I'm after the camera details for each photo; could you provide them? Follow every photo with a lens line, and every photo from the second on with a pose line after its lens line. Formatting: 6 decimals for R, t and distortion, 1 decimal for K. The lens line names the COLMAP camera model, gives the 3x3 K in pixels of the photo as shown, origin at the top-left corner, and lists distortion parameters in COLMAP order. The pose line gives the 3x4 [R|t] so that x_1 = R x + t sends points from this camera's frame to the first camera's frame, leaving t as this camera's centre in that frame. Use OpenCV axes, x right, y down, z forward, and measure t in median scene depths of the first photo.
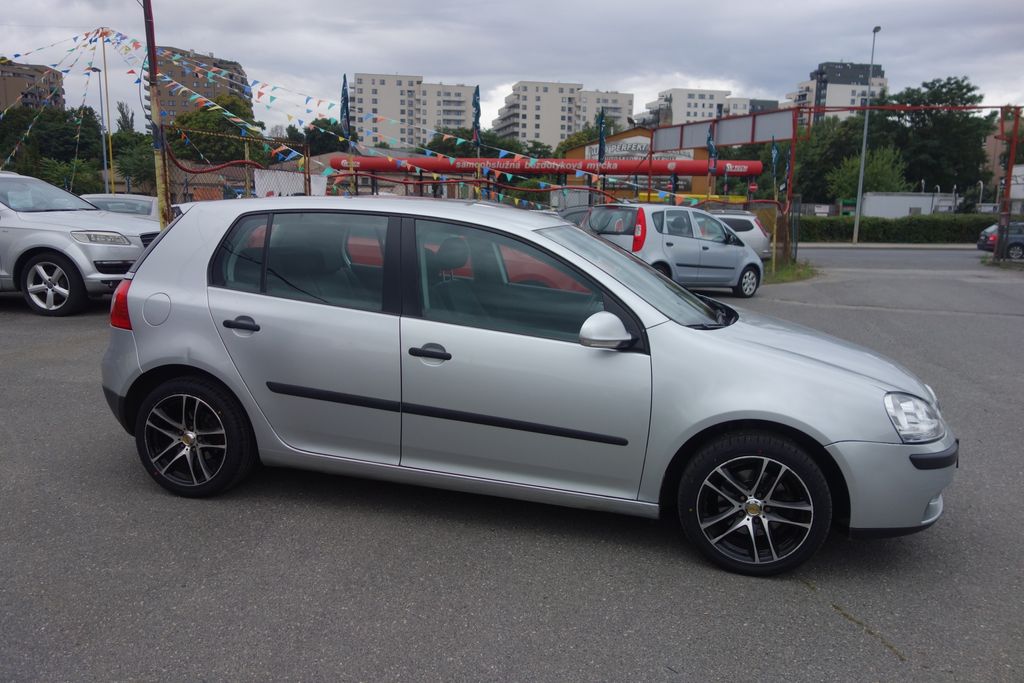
lens RADIAL K [[808.3, 0, 506.2], [0, 808.3, 338.5], [0, 0, 1]] dist [0.011475, -0.005552]
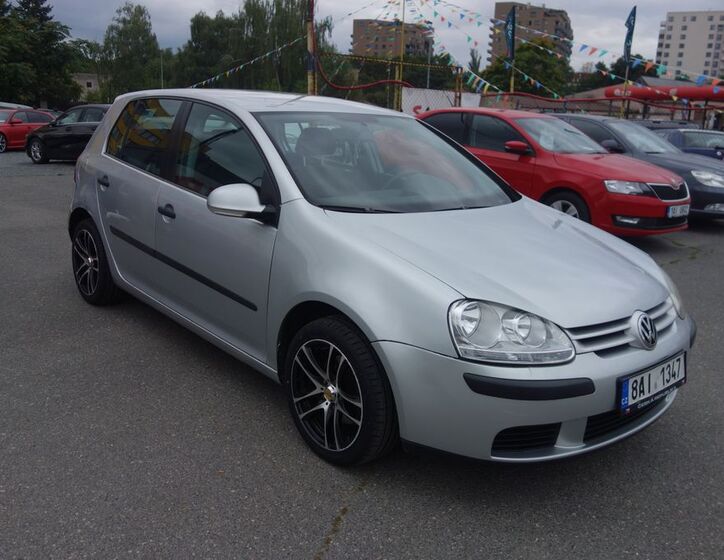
lens RADIAL K [[659.6, 0, 361.7], [0, 659.6, 282.9], [0, 0, 1]] dist [0.002912, 0.002466]
pose [[0.831707, 0.146105, -0.535646, 0.735098], [-0.111754, 0.989063, 0.096259, -0.005197], [0.543851, -0.020199, 0.838938, 0.343724]]
